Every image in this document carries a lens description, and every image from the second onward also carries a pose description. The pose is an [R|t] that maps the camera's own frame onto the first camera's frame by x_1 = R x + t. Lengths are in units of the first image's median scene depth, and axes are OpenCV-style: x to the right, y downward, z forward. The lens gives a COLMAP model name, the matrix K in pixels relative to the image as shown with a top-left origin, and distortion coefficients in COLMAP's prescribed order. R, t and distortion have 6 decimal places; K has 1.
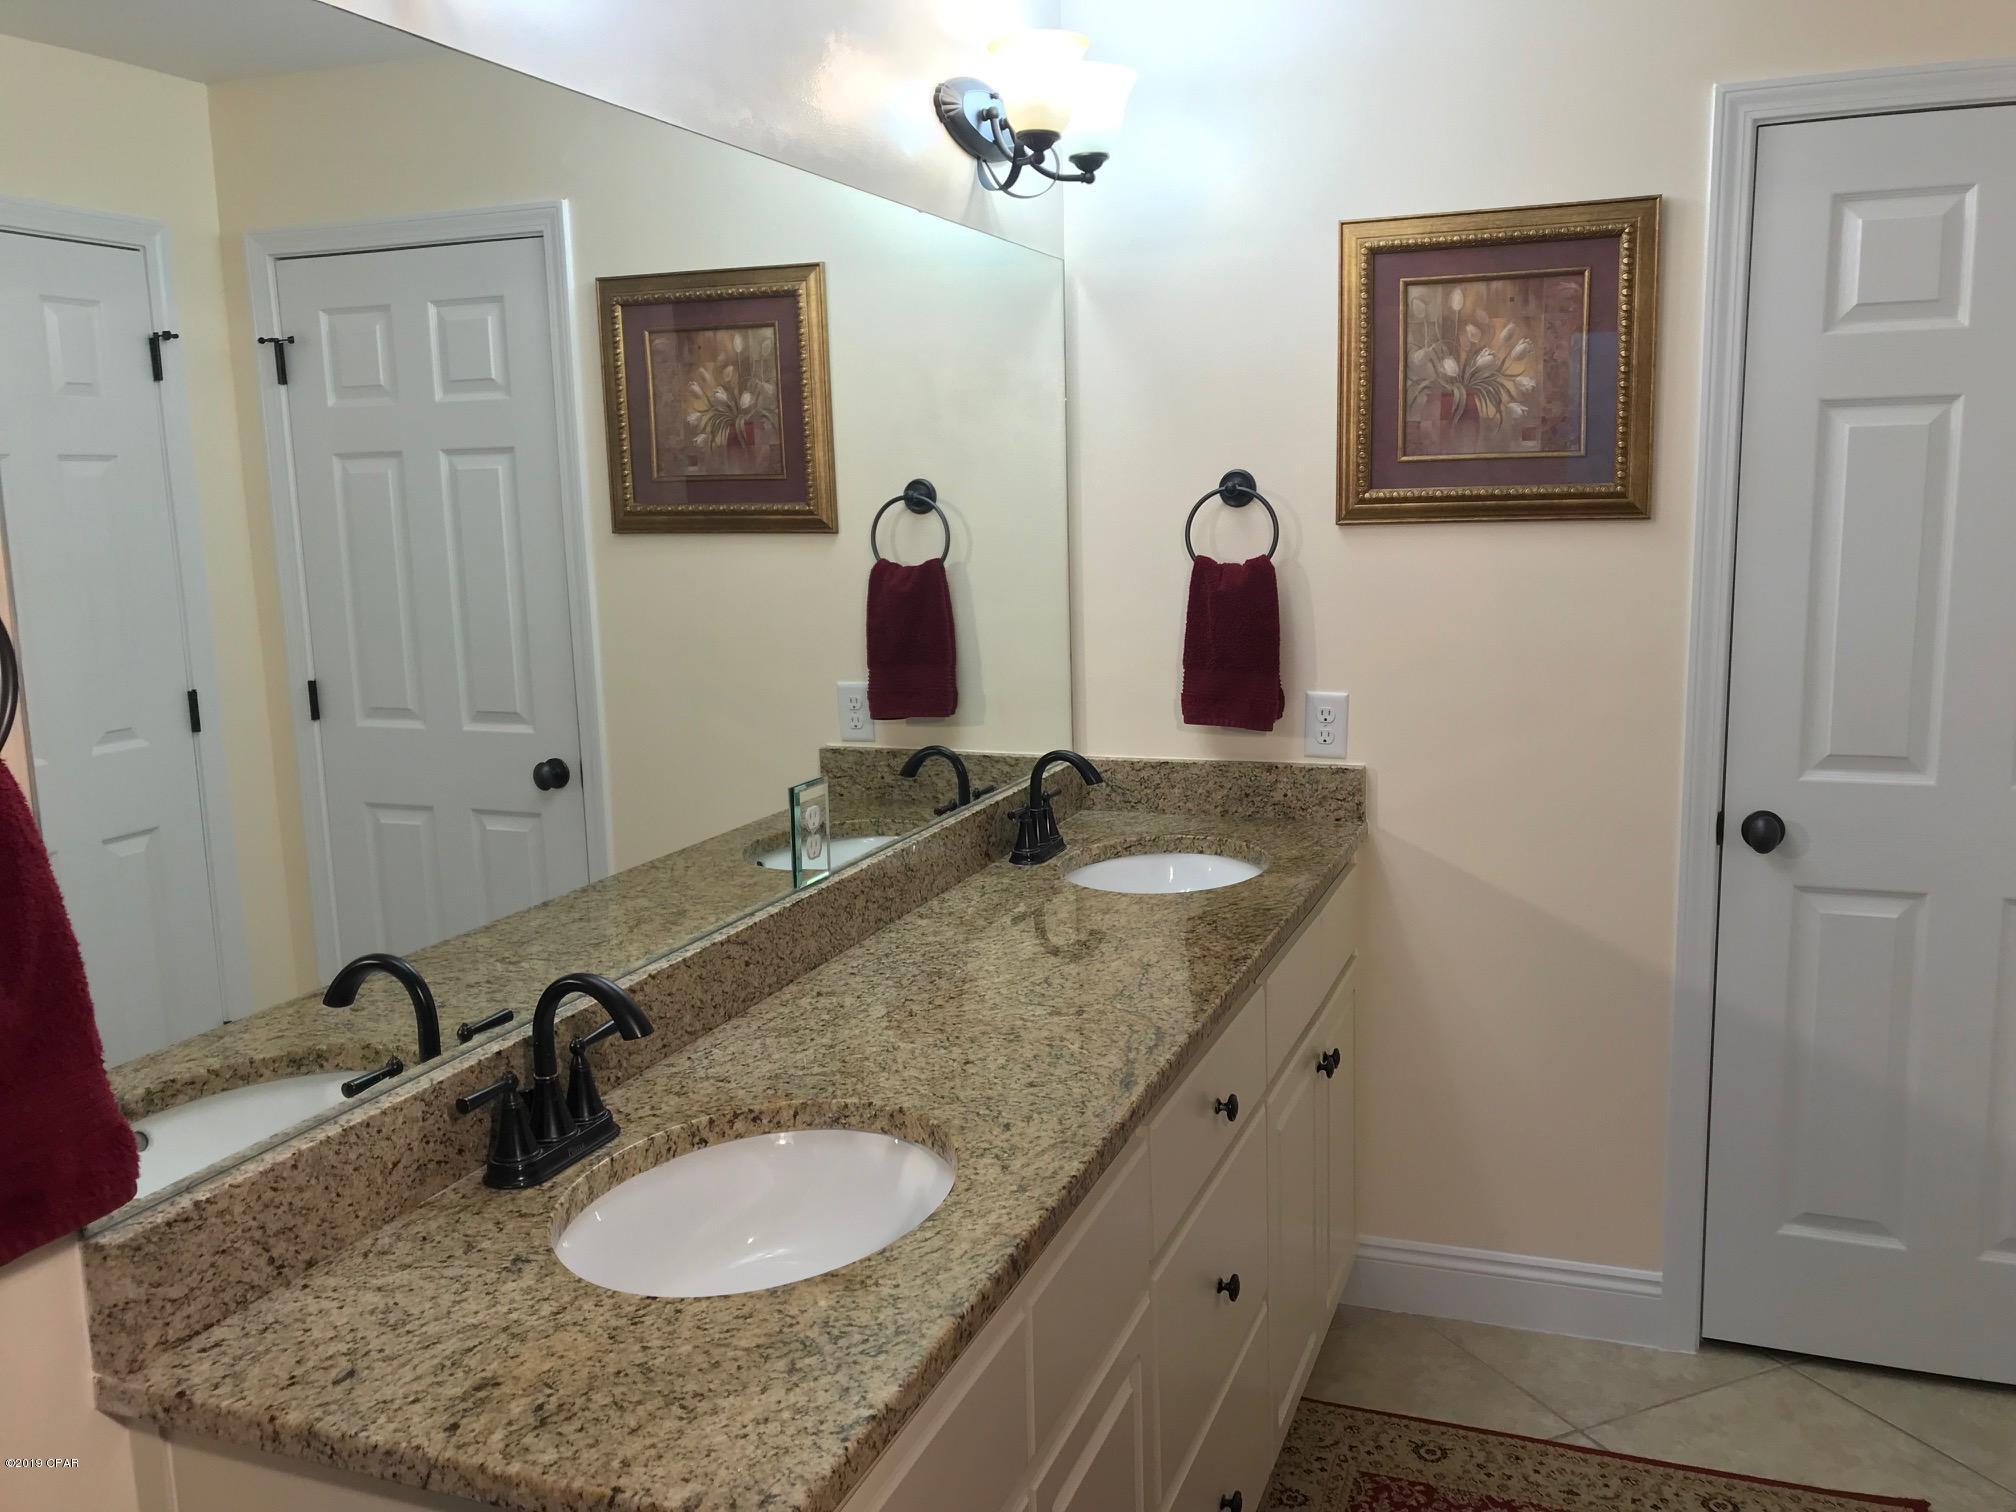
lens RADIAL K [[1651.0, 0, 1008.9], [0, 1651.0, 755.7], [0, 0, 1]] dist [0.011629, 0.002635]
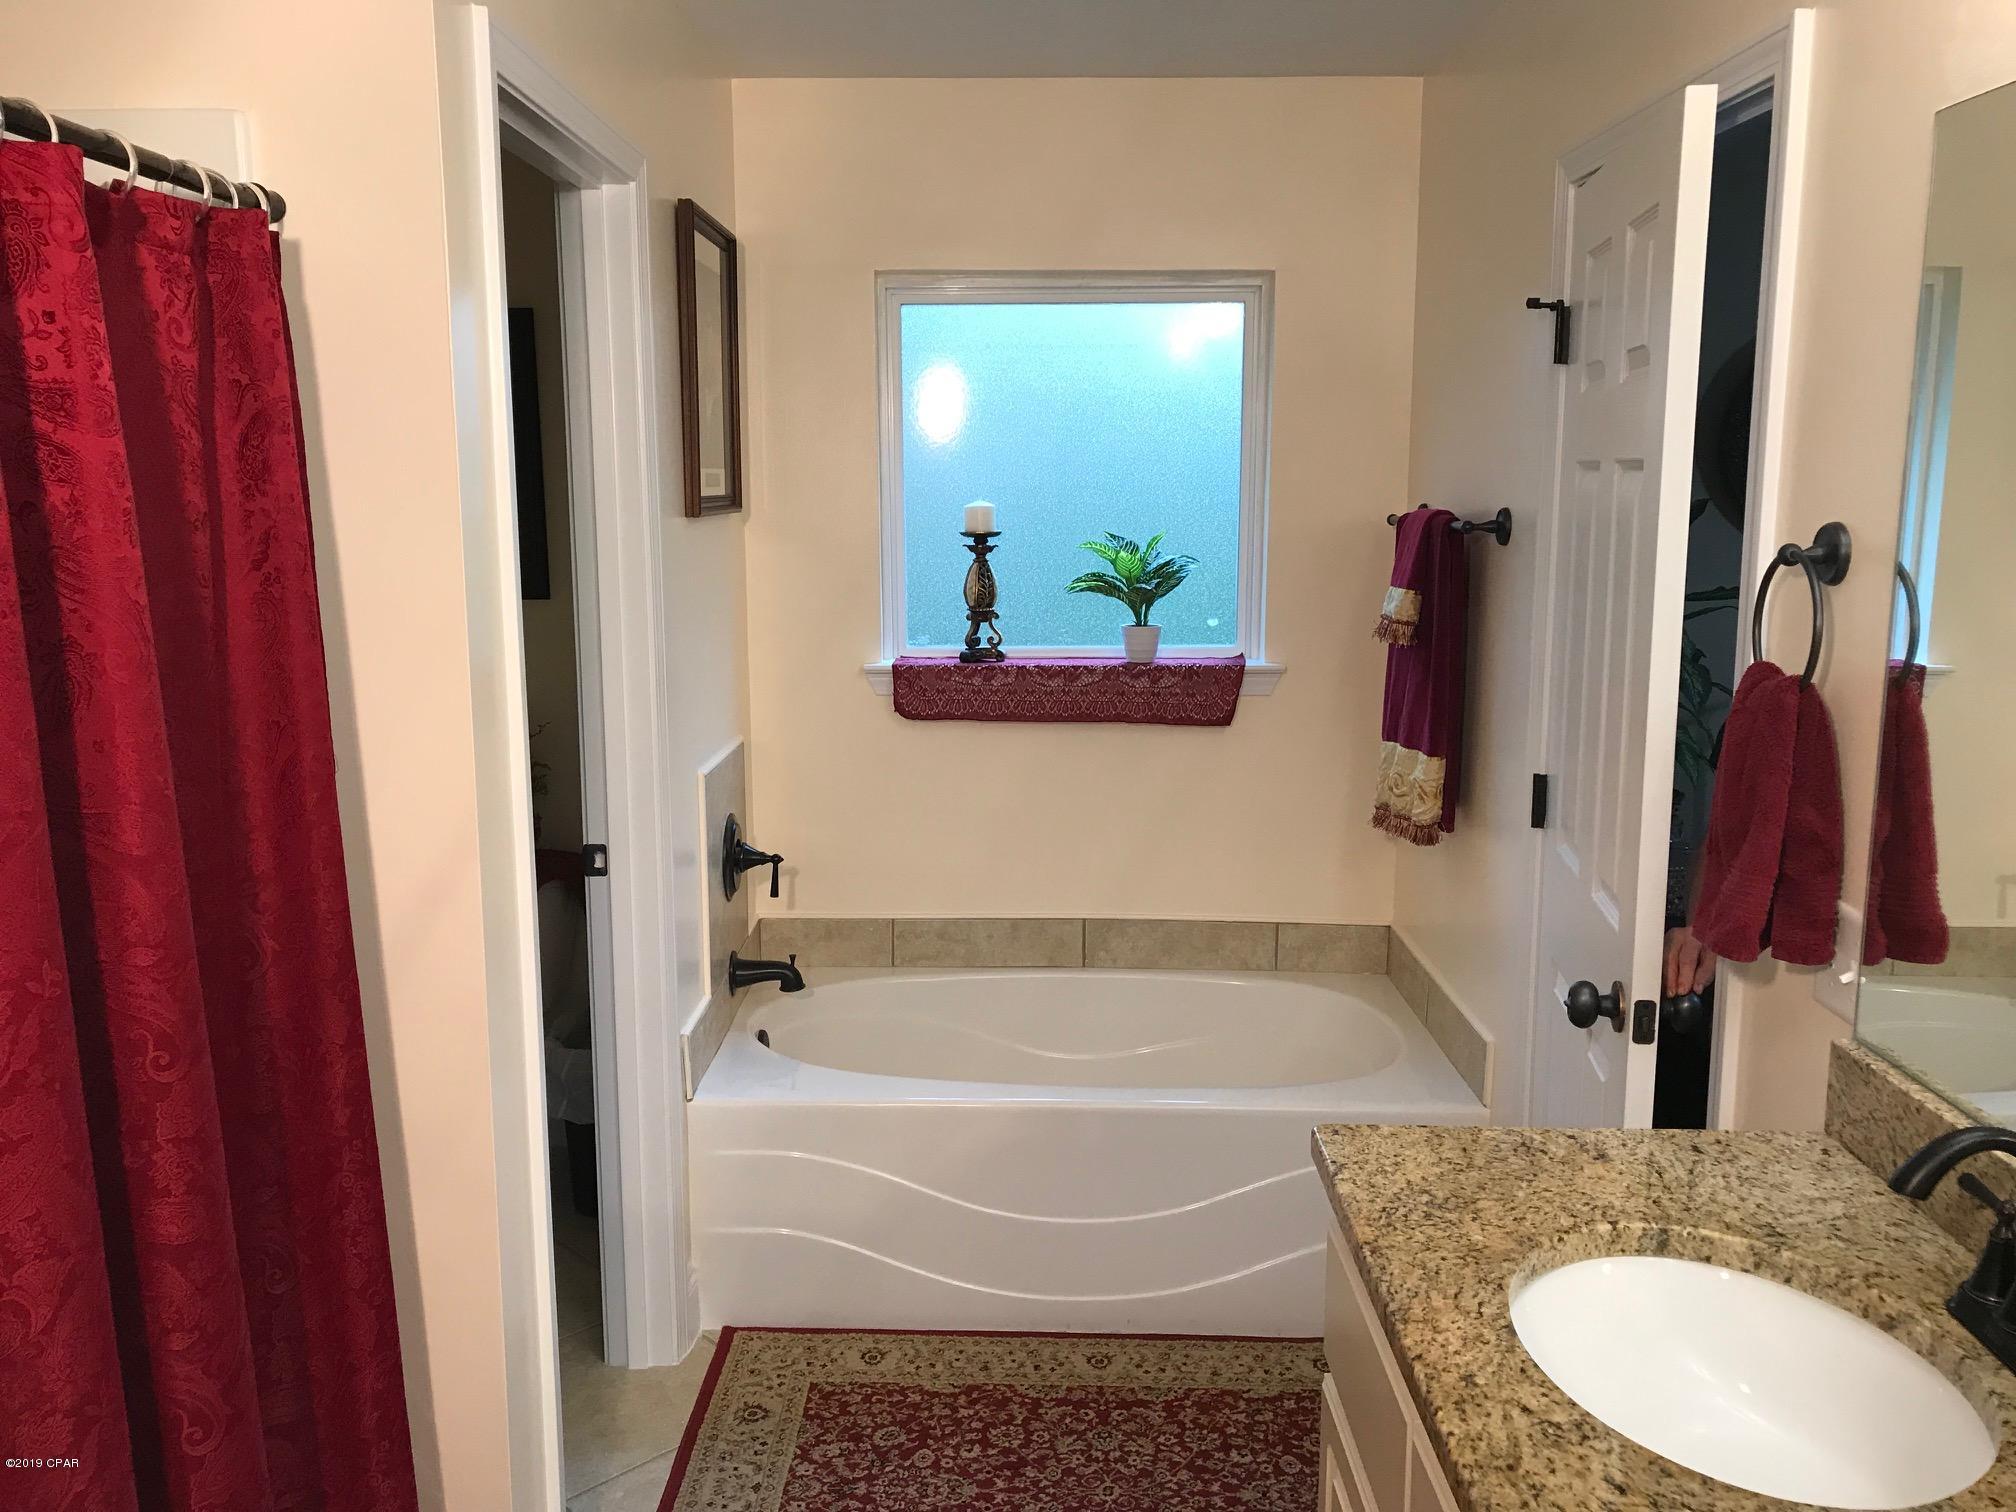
lens RADIAL K [[1651.0, 0, 1006.6], [0, 1651.0, 758.4], [0, 0, 1]] dist [0.011629, 0.002635]
pose [[-0.937315, 0.084607, -0.338057, 0.571645], [-0.030048, 0.946846, 0.320281, -0.359116], [0.347186, 0.310362, -0.884950, 1.817347]]
